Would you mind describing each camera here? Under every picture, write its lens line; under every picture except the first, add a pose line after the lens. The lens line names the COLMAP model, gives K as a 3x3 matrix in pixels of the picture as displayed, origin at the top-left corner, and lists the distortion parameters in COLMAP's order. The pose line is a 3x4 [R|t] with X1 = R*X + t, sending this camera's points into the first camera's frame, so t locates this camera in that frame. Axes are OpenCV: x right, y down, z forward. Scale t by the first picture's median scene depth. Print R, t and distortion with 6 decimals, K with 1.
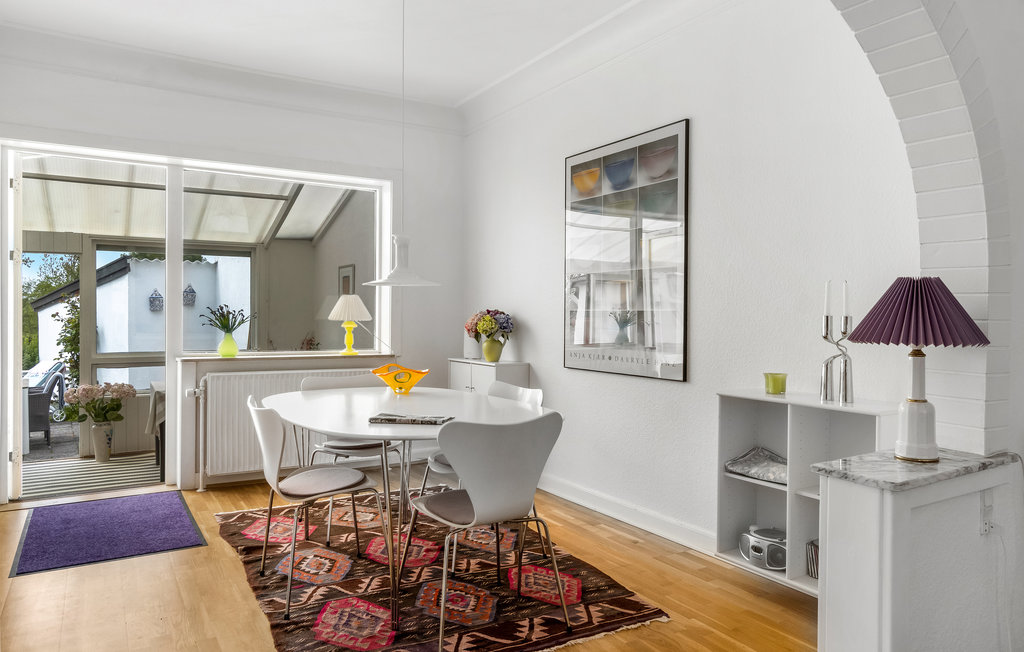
lens RADIAL K [[689.2, 0, 512.0], [0, 689.2, 326.0], [0, 0, 1]] dist [-0.007769, -0.003208]
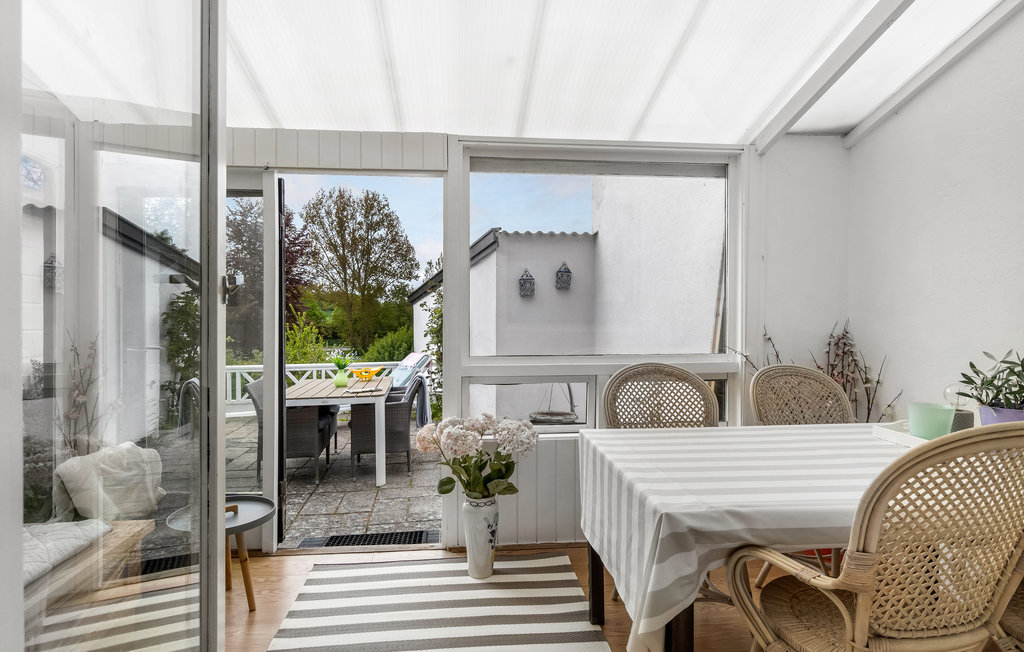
lens RADIAL K [[540.9, 0, 512.0], [0, 540.9, 326.0], [0, 0, 1]] dist [-0.001463, -0.000216]
pose [[0.904148, 0.008406, -0.427136, -0.267191], [-0.005329, 0.999951, 0.008398, 0.007417], [0.427185, -0.005317, 0.904149, 0.428041]]
